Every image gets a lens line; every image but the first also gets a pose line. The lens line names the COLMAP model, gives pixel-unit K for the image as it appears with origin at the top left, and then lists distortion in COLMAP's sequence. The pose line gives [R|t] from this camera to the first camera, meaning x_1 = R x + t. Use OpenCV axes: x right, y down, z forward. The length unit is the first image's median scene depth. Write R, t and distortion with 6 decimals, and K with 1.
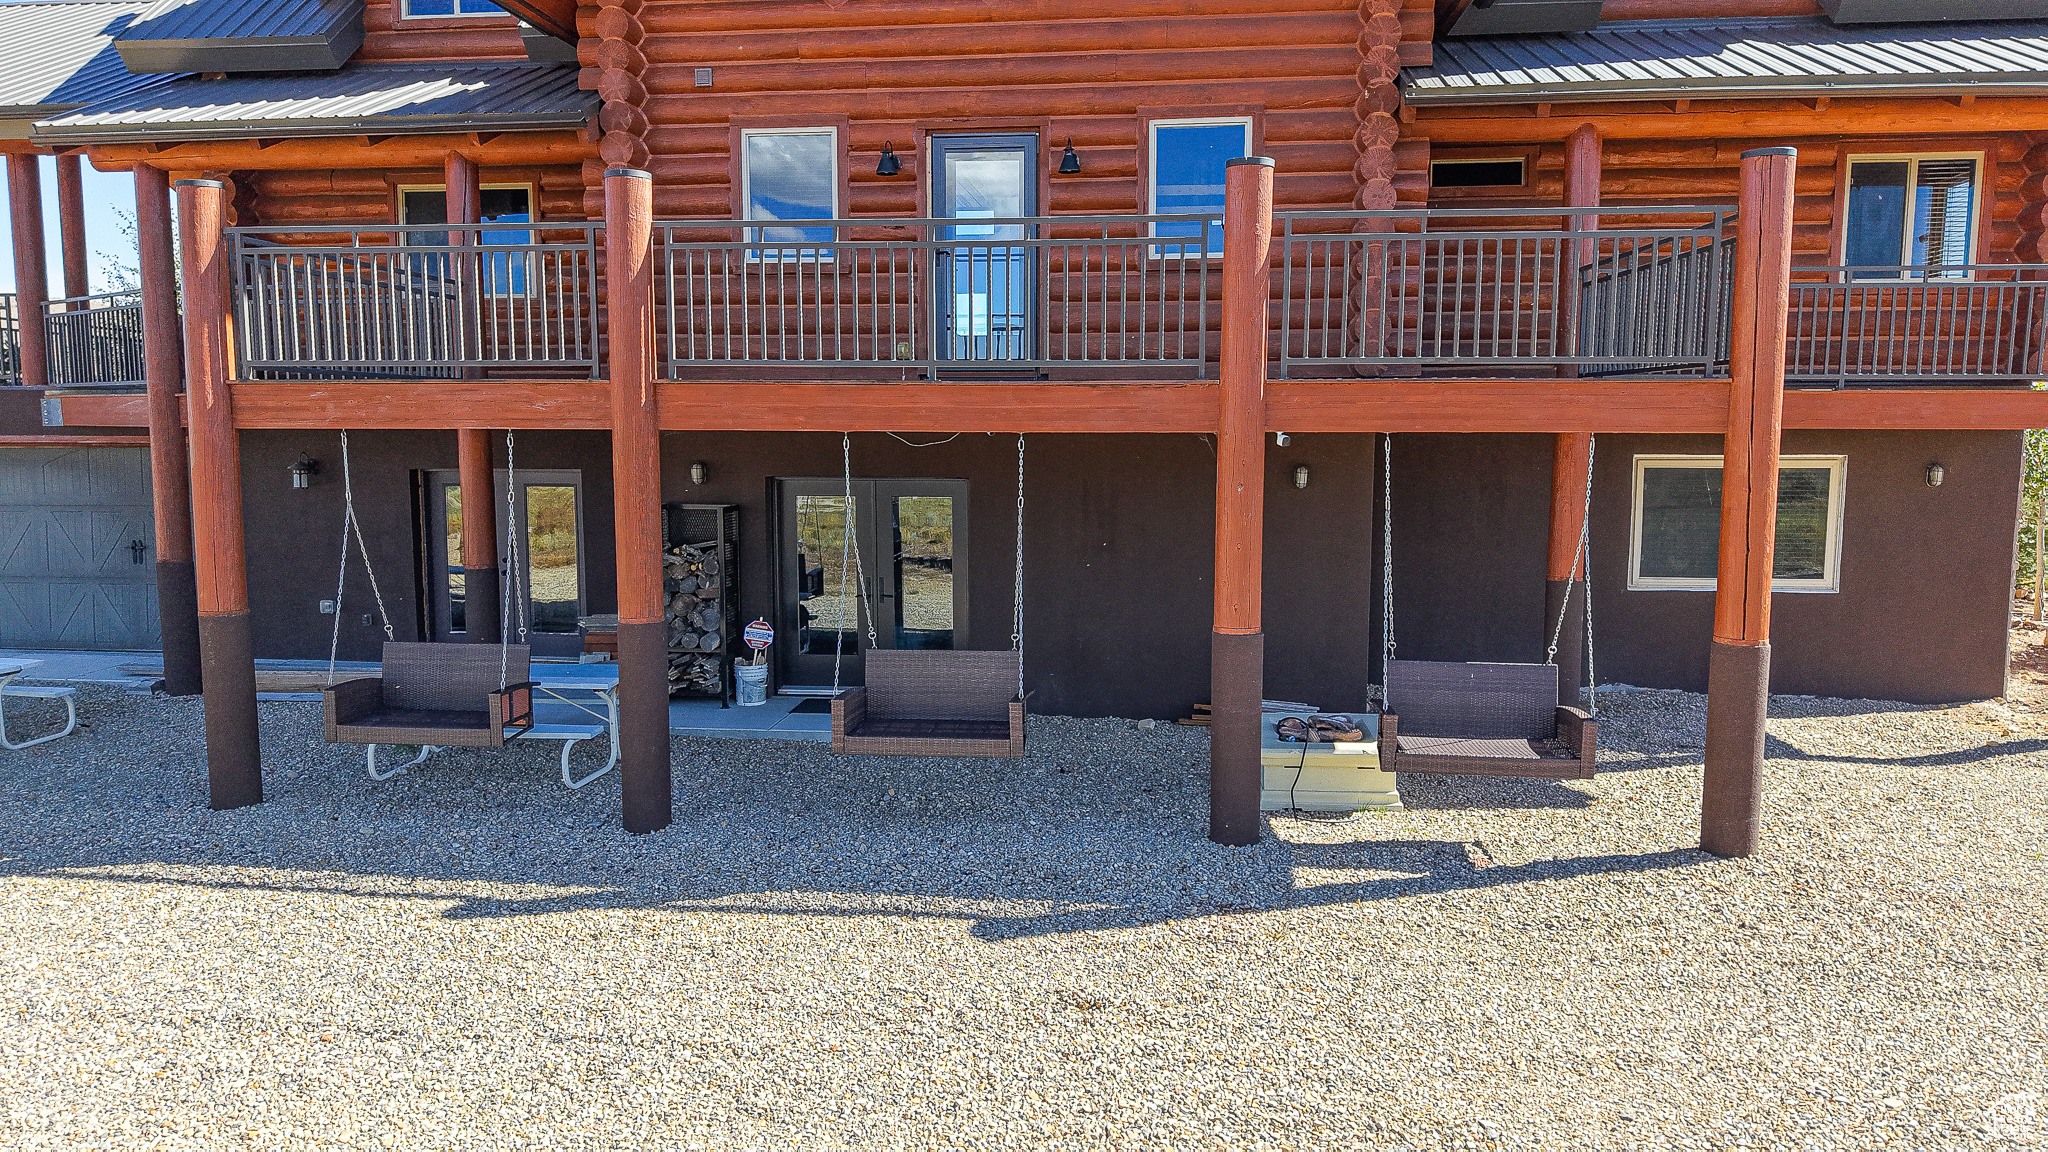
lens RADIAL K [[1358.9, 0, 1016.6], [0, 1358.9, 593.2], [0, 0, 1]] dist [0.018691, -0.024041]
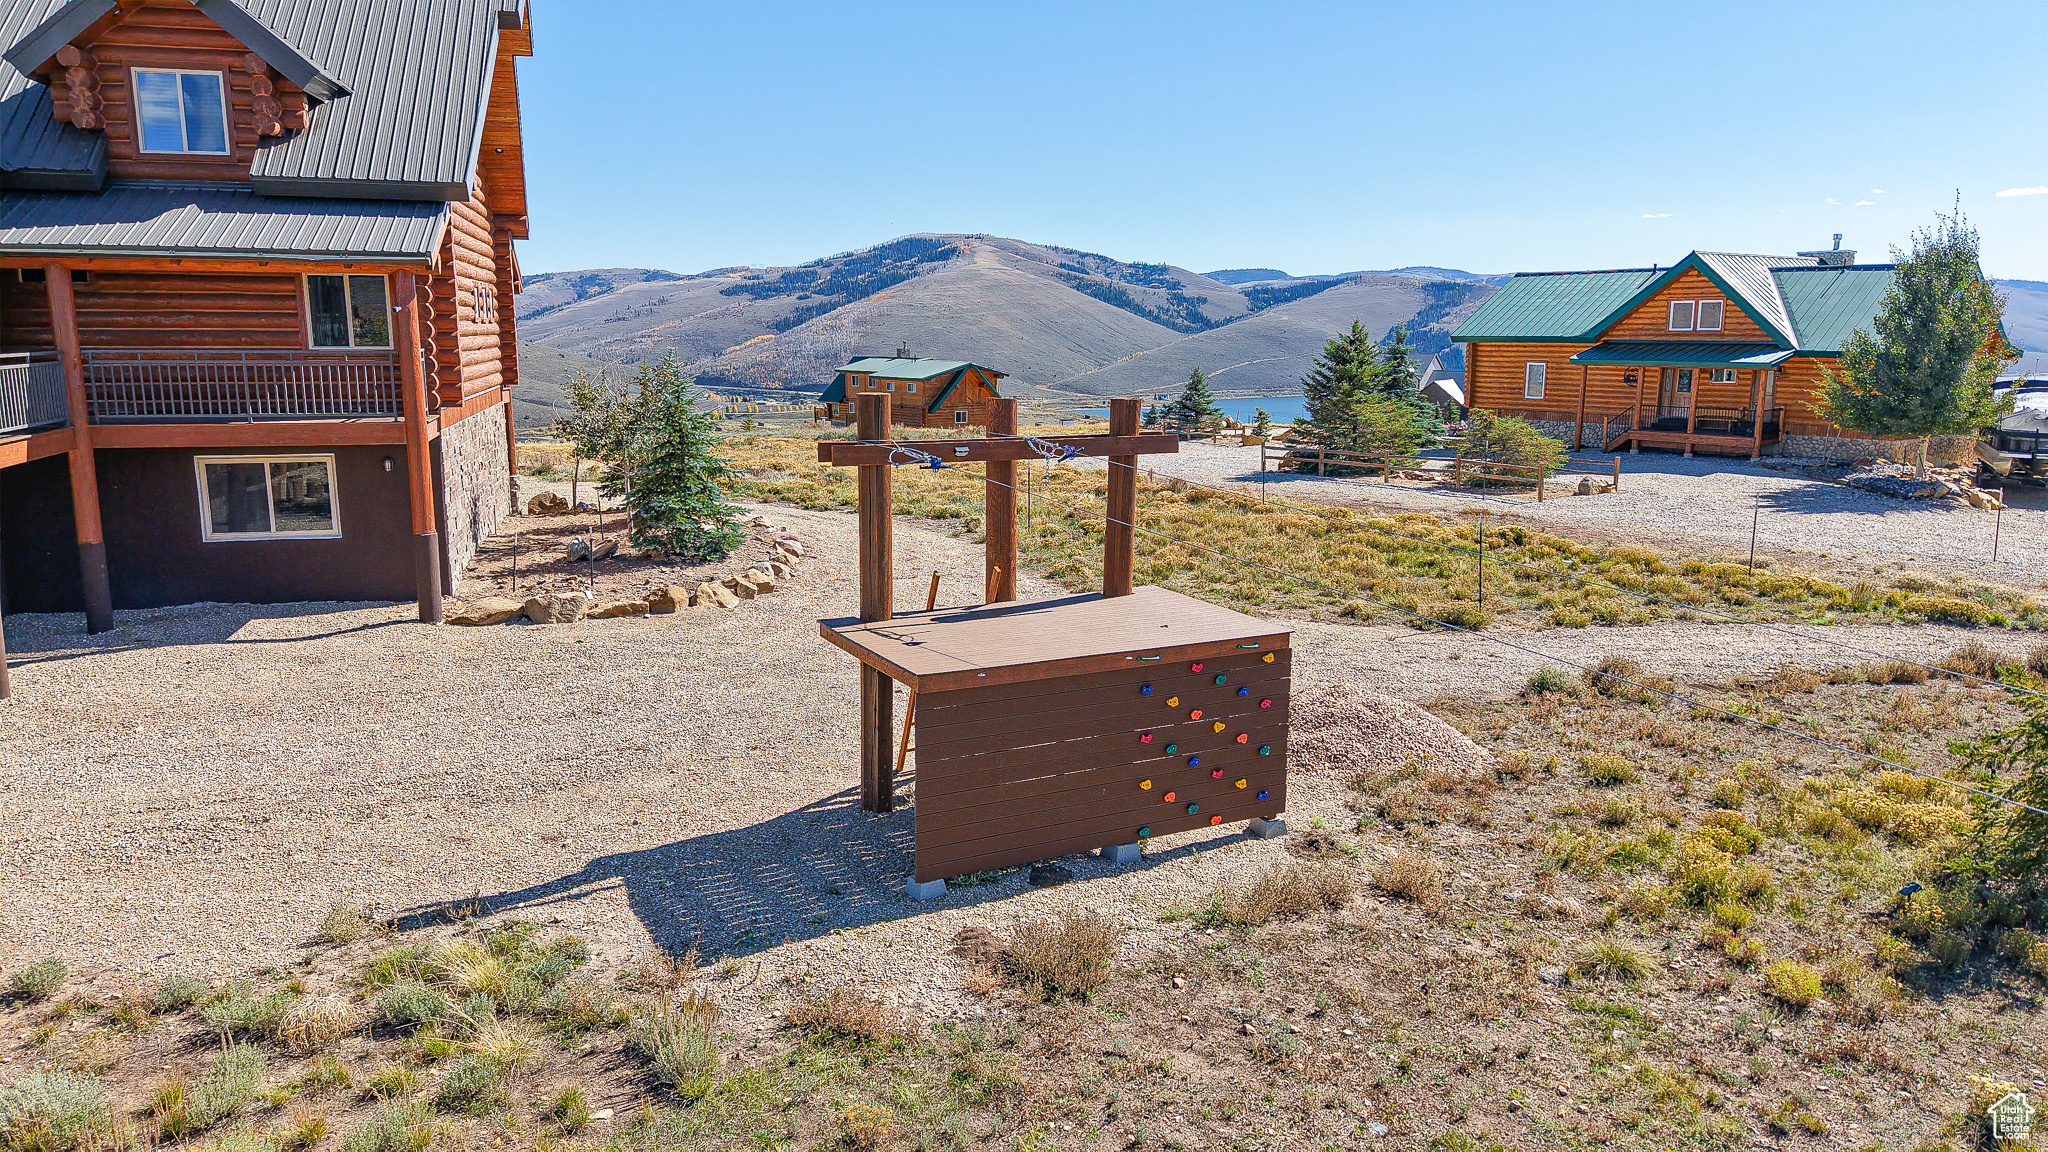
lens RADIAL K [[1358.9, 0, 1007.2], [0, 1358.9, 595.8], [0, 0, 1]] dist [0.018691, -0.024041]
pose [[0.934145, -0.066241, 0.350694, 1.071647], [0.040684, 0.995984, 0.079757, -0.040583], [-0.354569, -0.060237, 0.933088, -1.143295]]
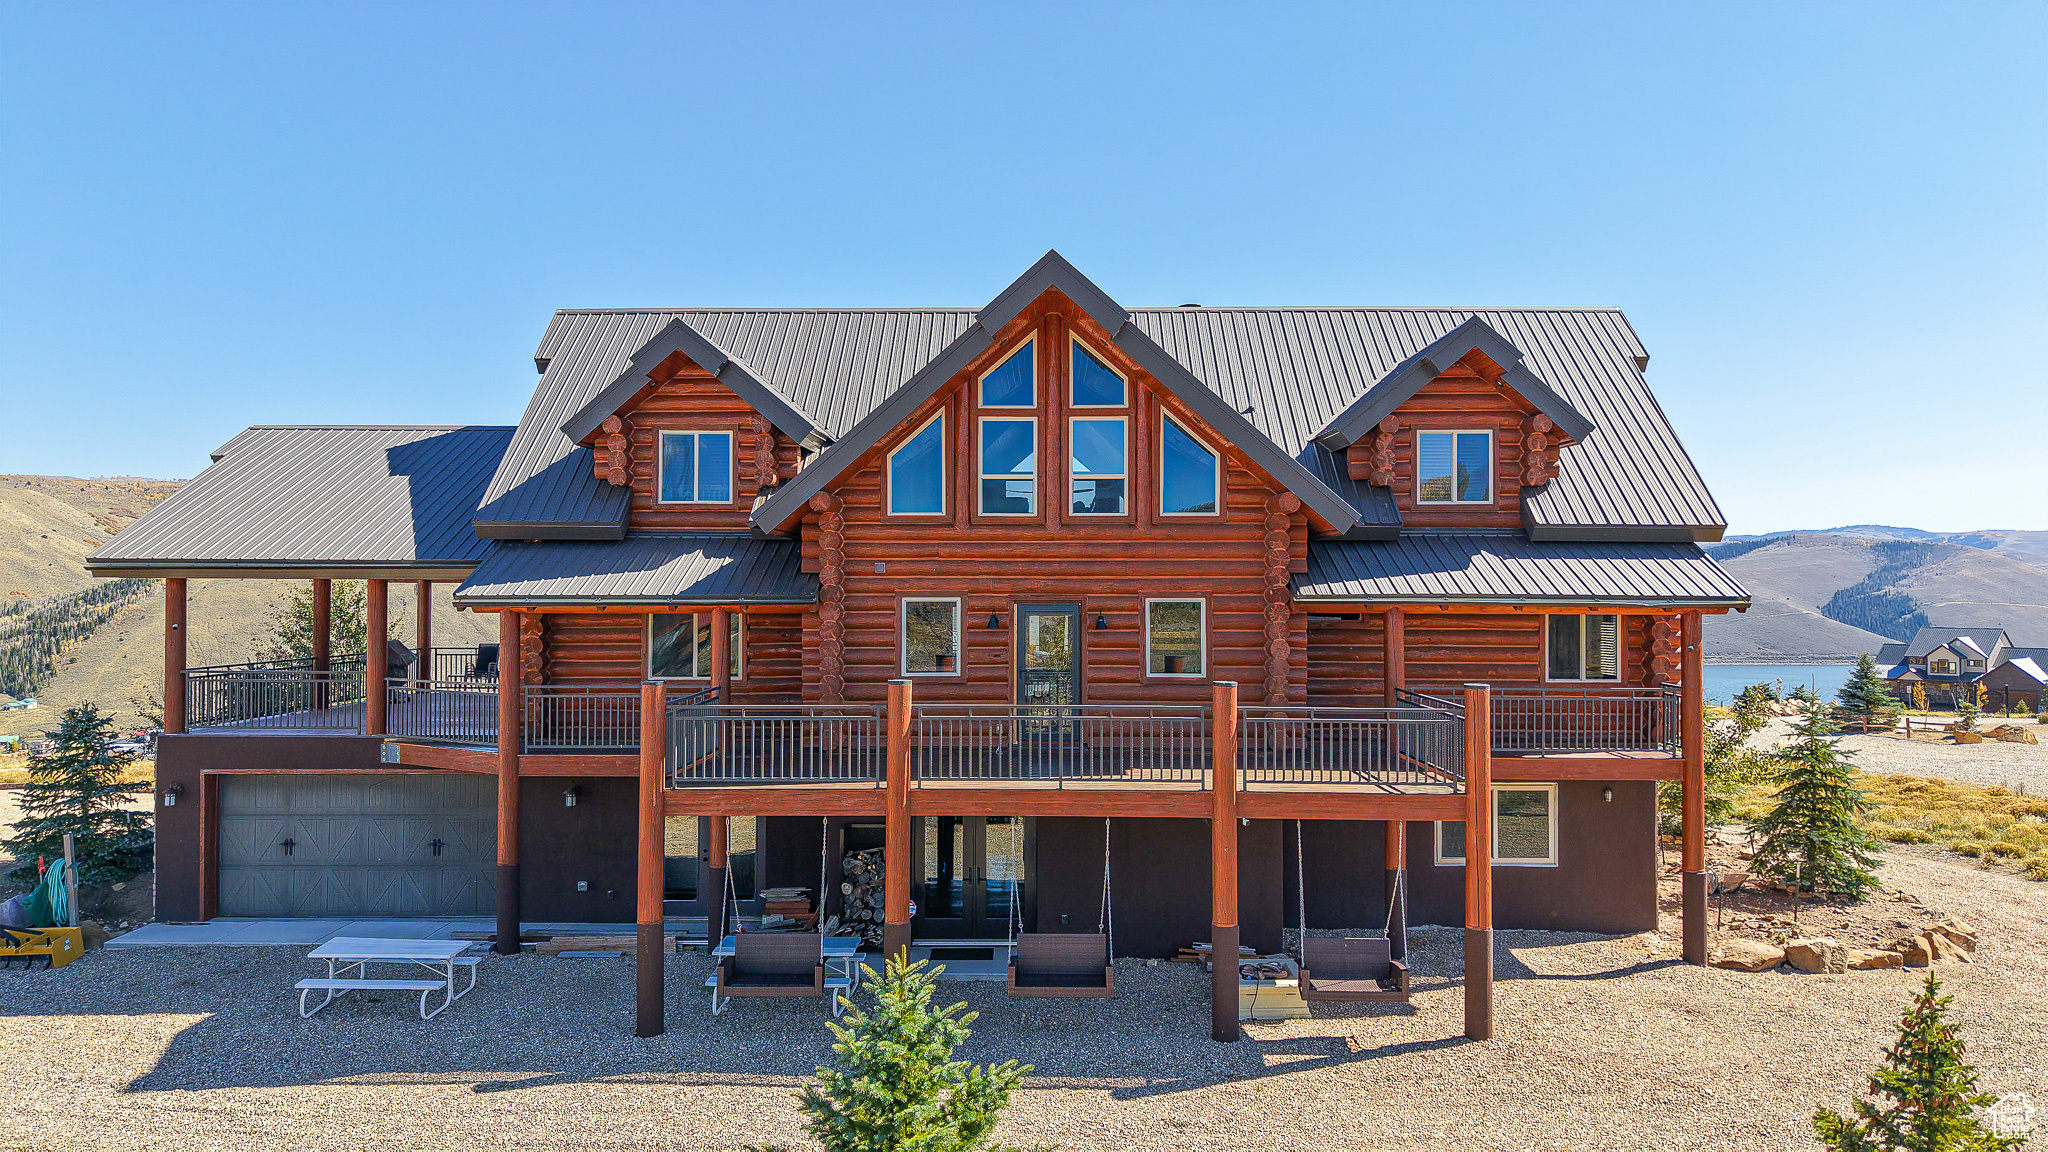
lens RADIAL K [[1358.9, 0, 1022.3], [0, 1358.9, 585.5], [0, 0, 1]] dist [0.018691, -0.024041]
pose [[0.994942, 0.001991, 0.100430, -0.289457], [0.010632, 0.992100, -0.124997, -0.193180], [-0.099885, 0.125433, 0.987061, -0.843661]]
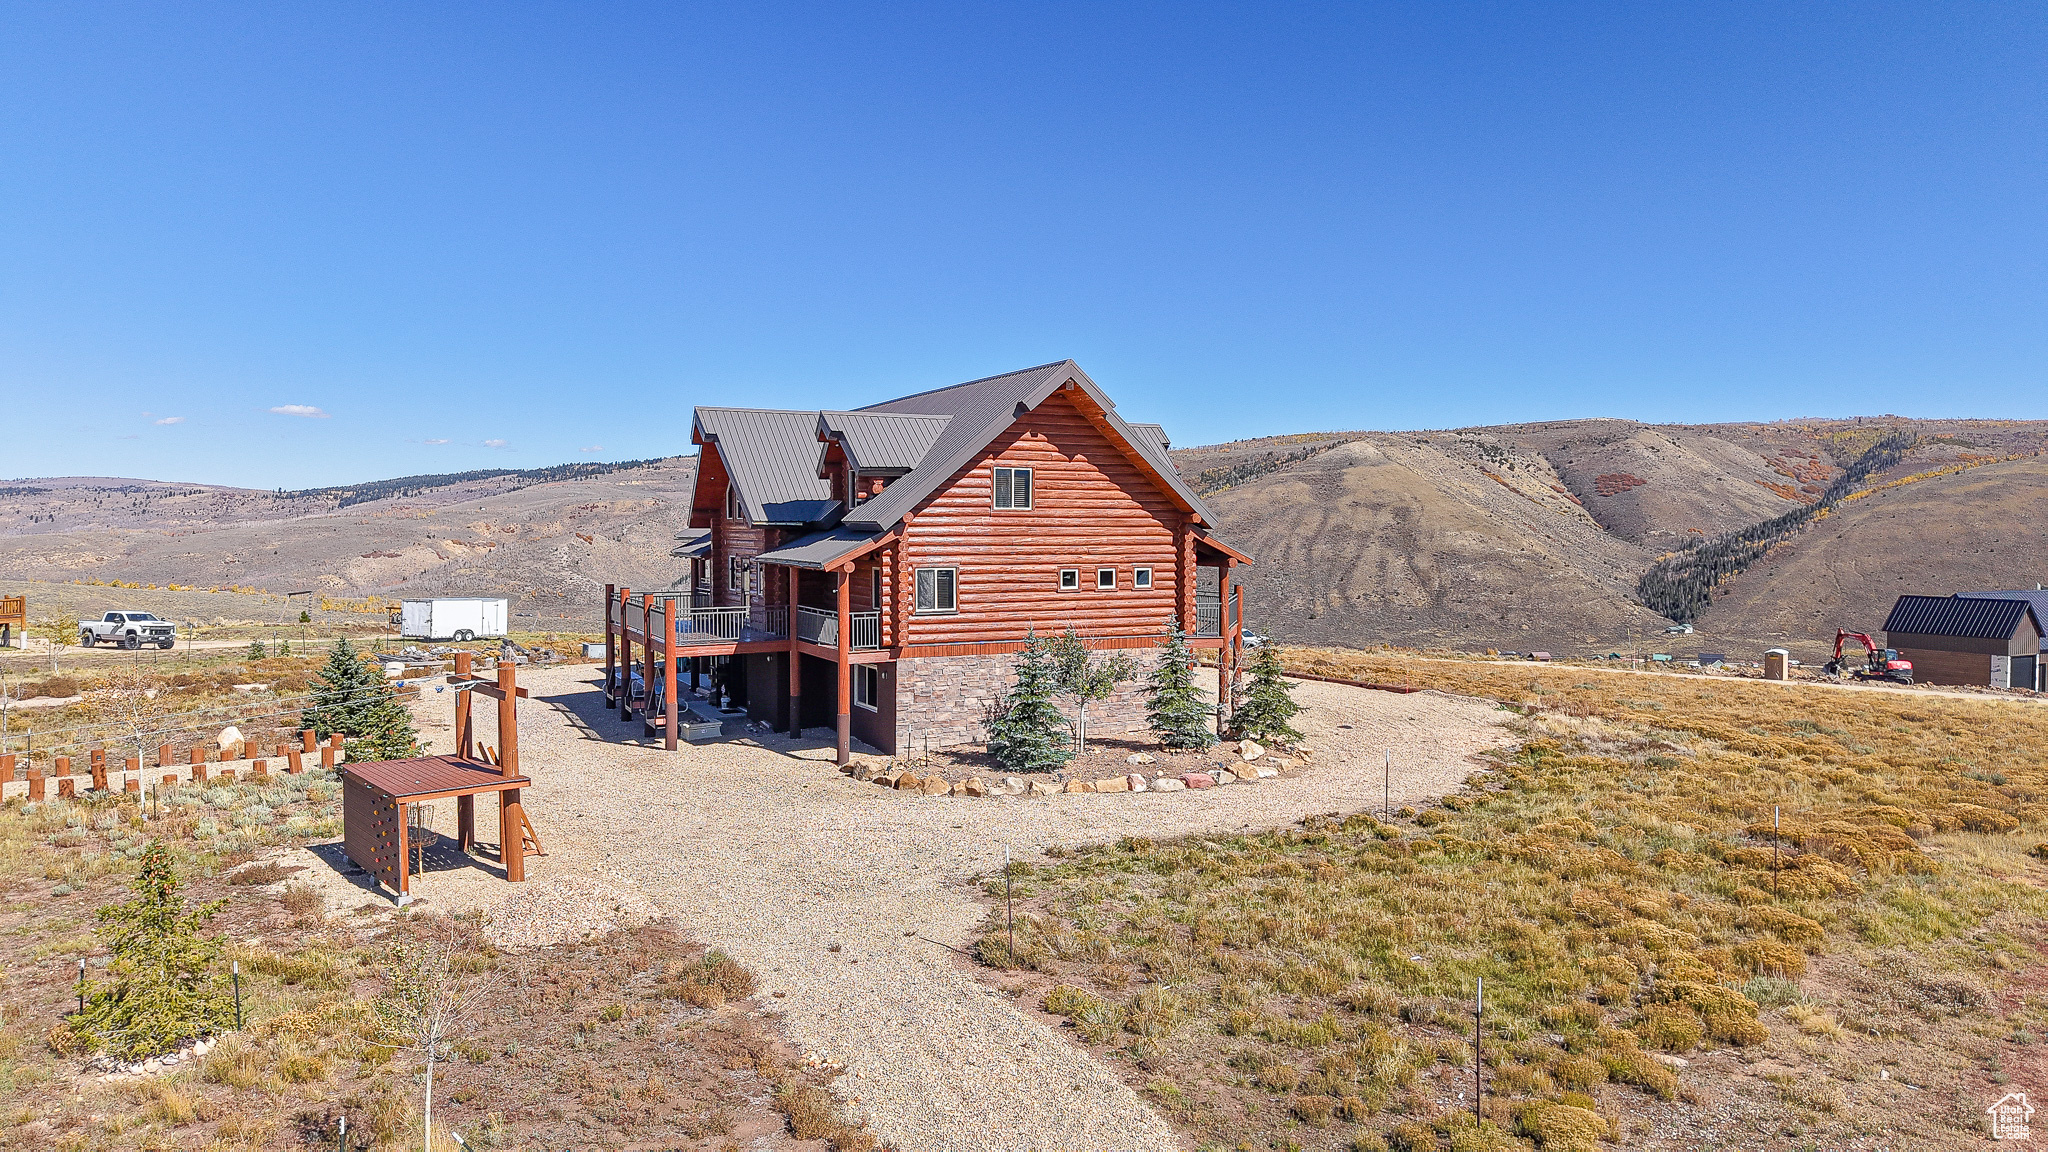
lens RADIAL K [[1358.9, 0, 1028.0], [0, 1358.9, 559.7], [0, 0, 1]] dist [0.018691, -0.024041]
pose [[0.536519, 0.019904, -0.843653, 4.491087], [-0.102024, 0.993919, -0.041433, -0.332817], [0.837698, 0.108303, 0.535287, -0.453968]]
